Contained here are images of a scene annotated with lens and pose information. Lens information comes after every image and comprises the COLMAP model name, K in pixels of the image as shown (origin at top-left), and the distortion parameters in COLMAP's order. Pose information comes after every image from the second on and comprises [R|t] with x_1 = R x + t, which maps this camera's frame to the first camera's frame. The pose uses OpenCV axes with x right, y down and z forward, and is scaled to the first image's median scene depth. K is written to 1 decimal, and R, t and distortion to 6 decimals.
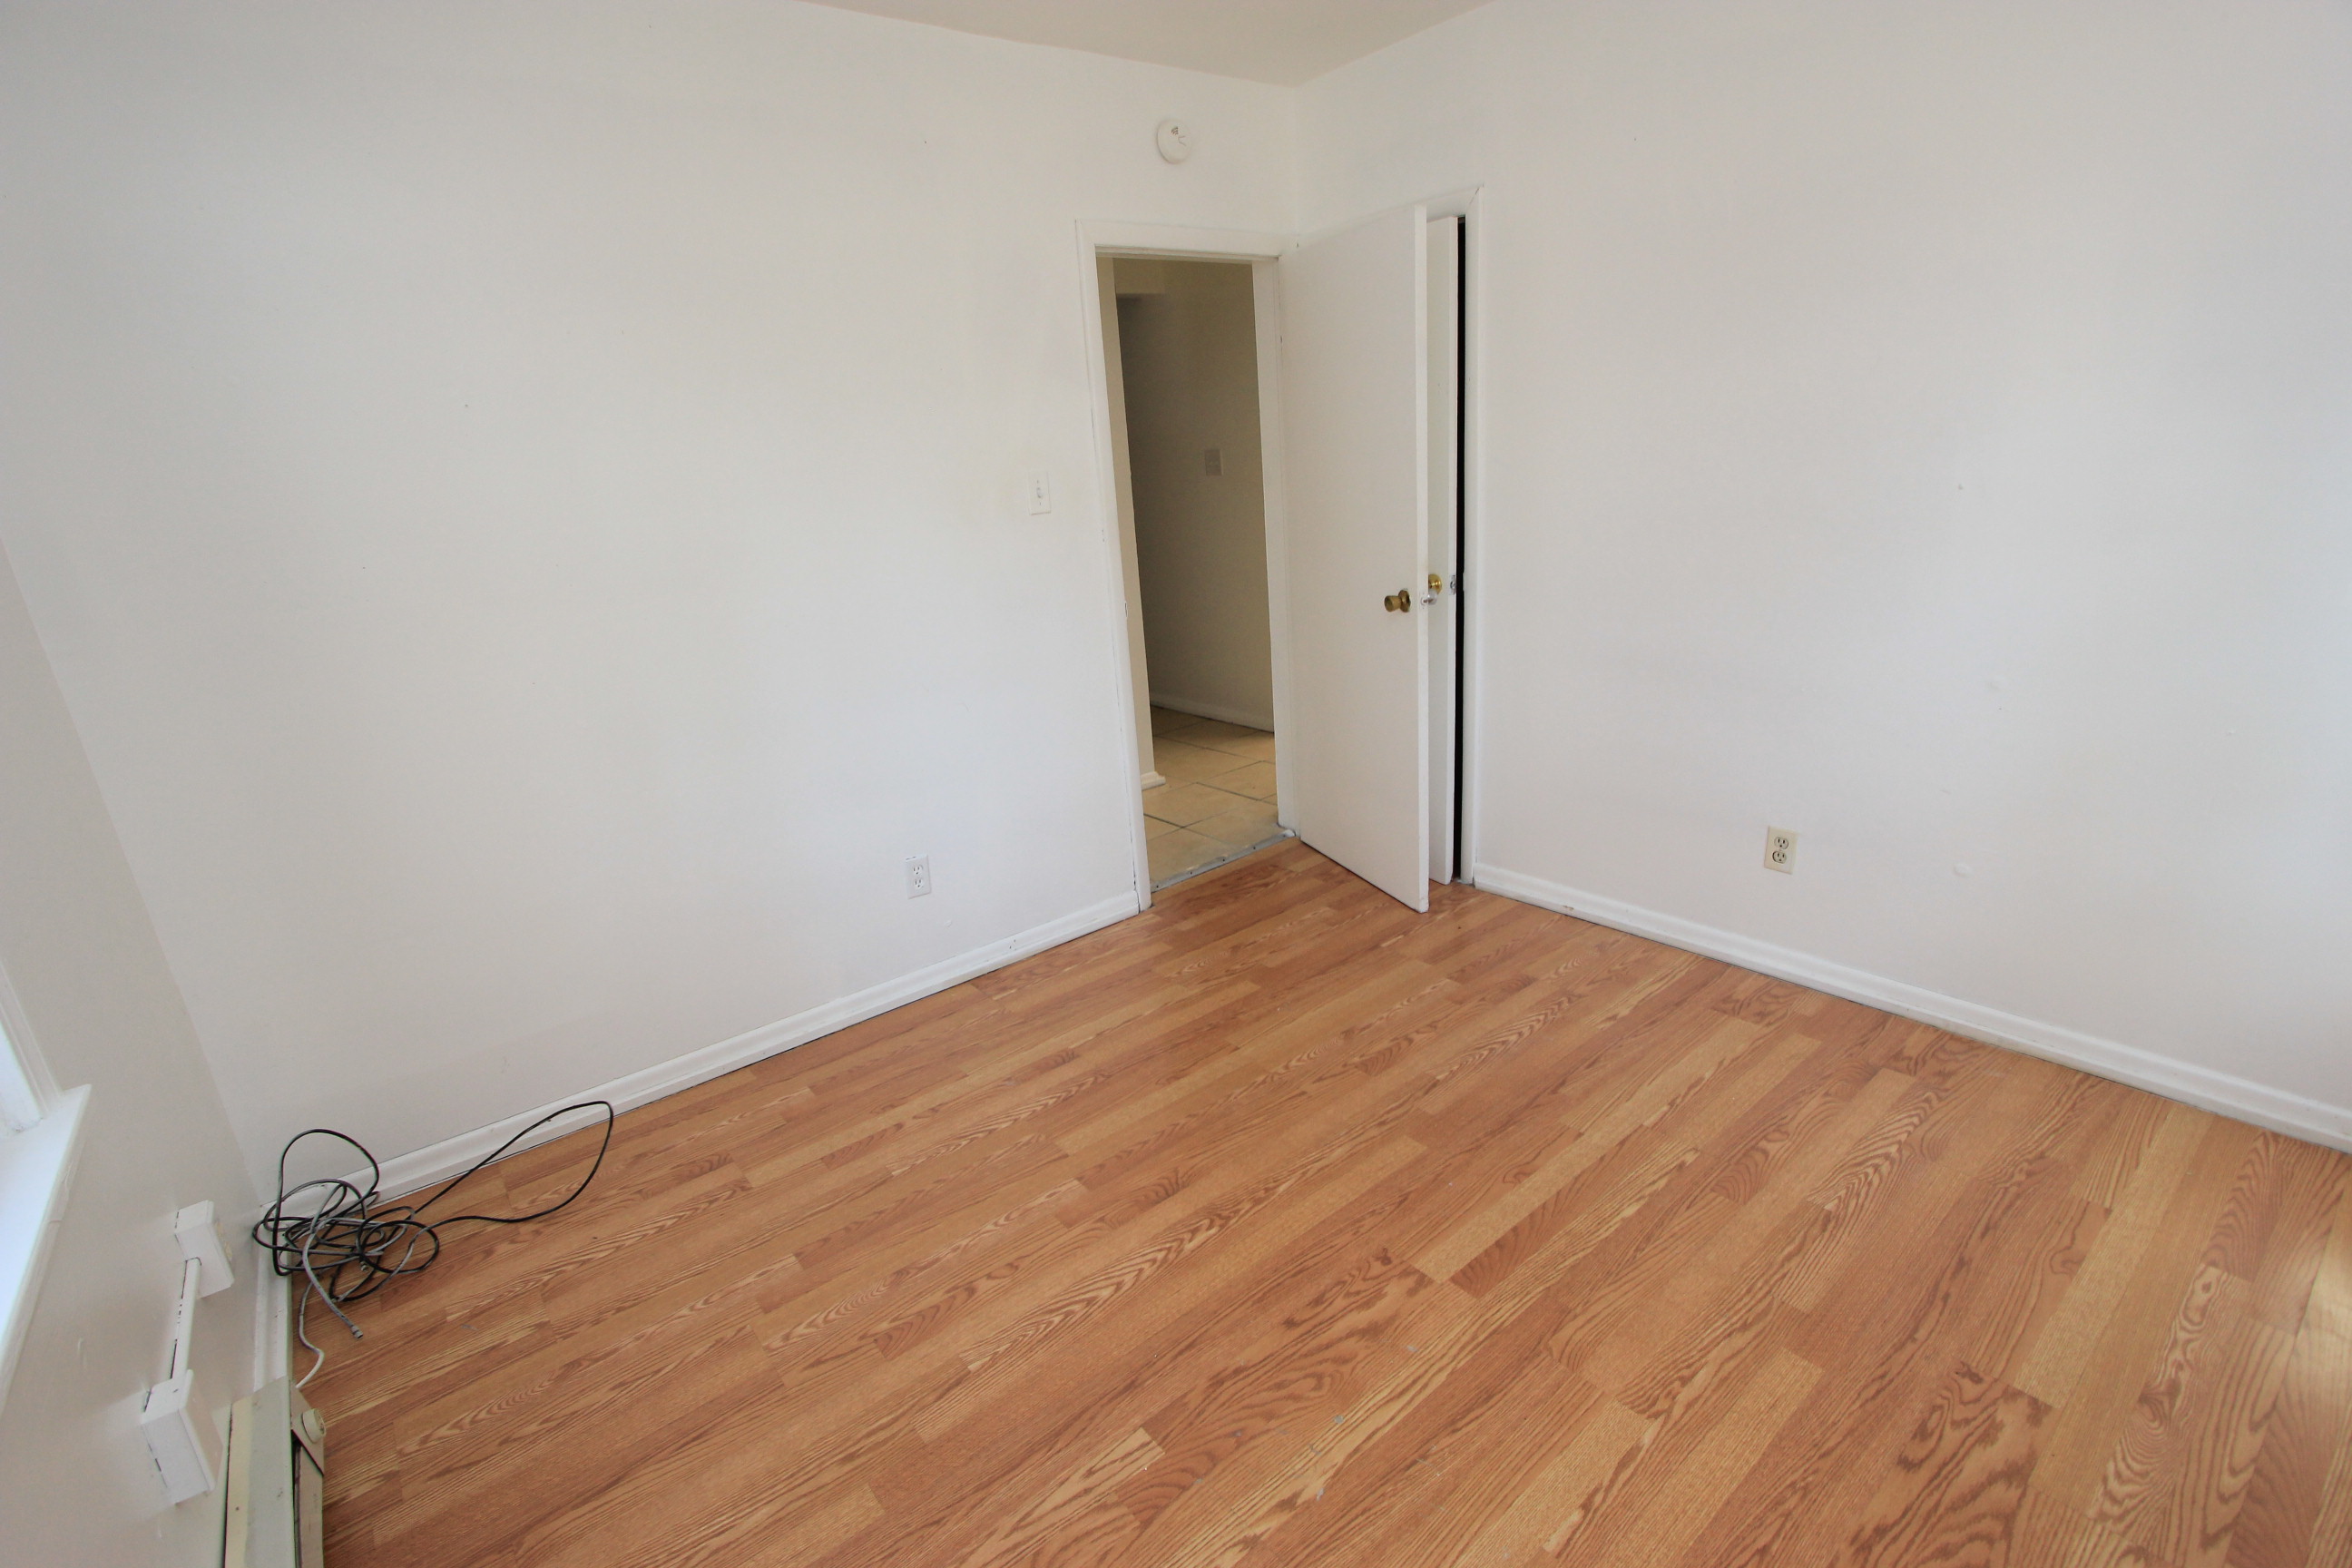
lens RADIAL K [[1082.9, 0, 1172.4], [0, 1082.9, 781.4], [0, 0, 1]] dist [-0.009967, 0.000672]
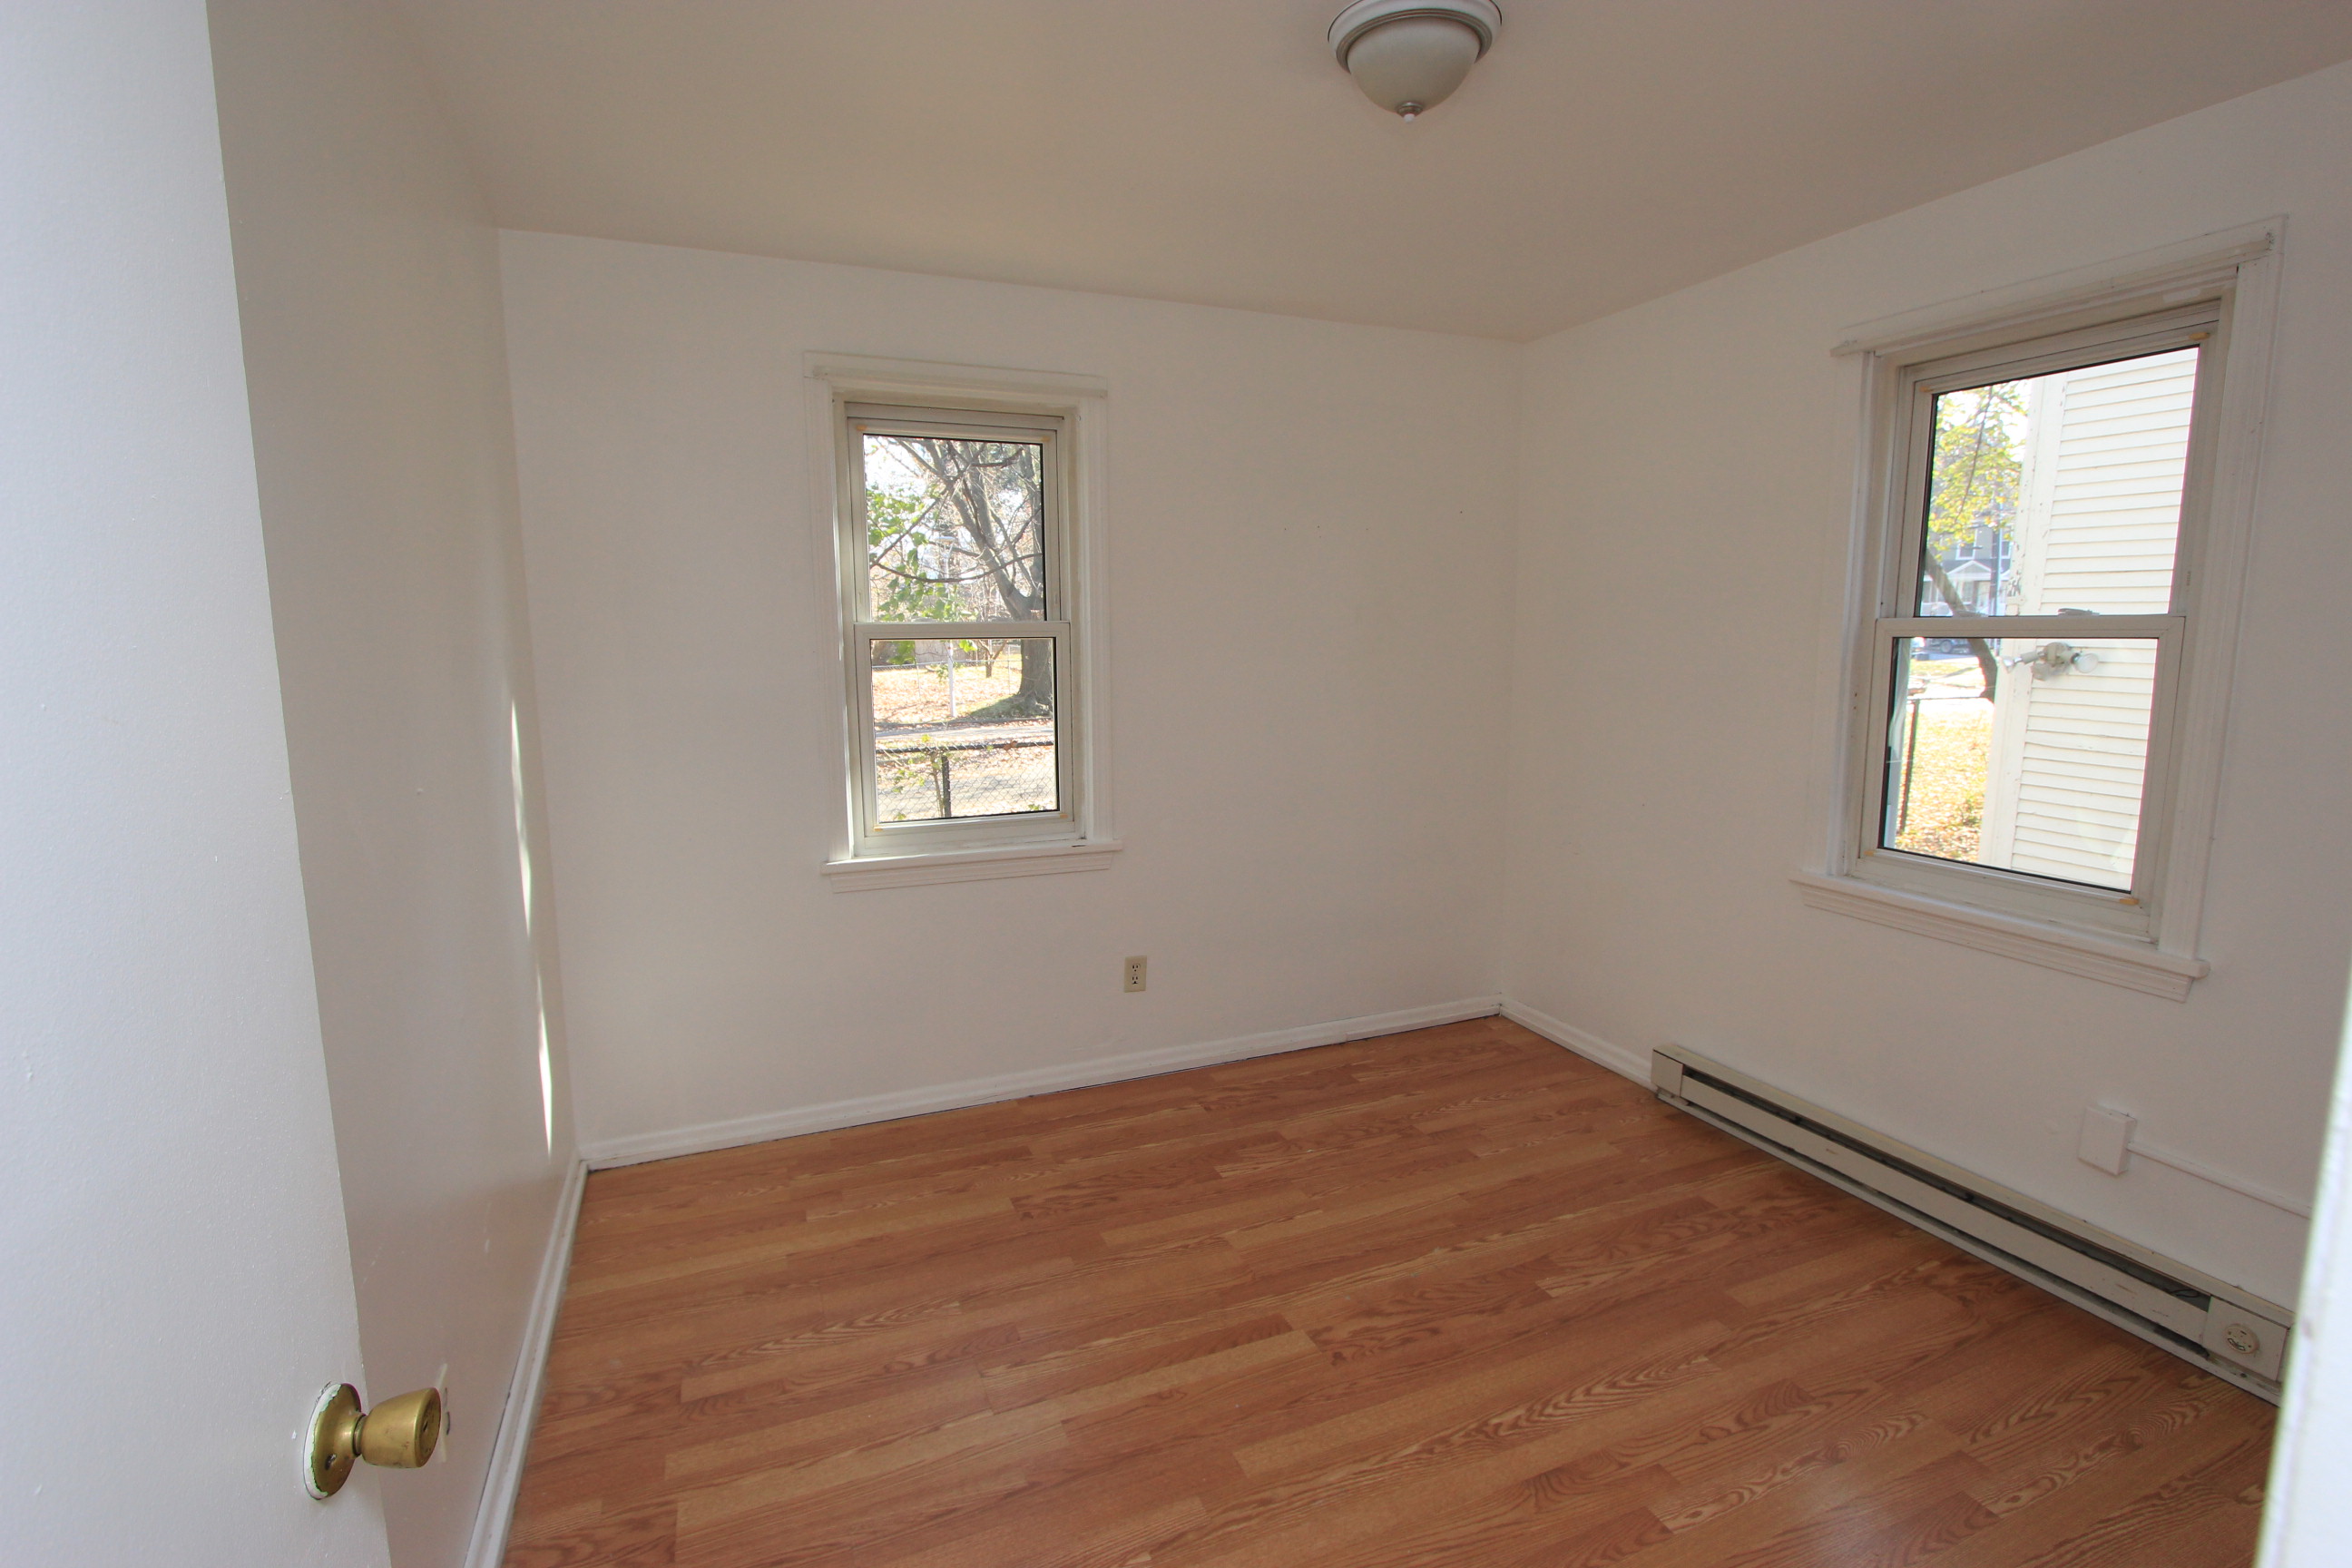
lens RADIAL K [[1082.9, 0, 1174.7], [0, 1082.9, 781.8], [0, 0, 1]] dist [-0.009967, 0.000672]
pose [[-0.957669, 0.038701, 0.285259, 0.015144], [0.155522, 0.903423, 0.399550, -0.580704], [-0.242246, 0.427001, -0.871199, 1.779723]]
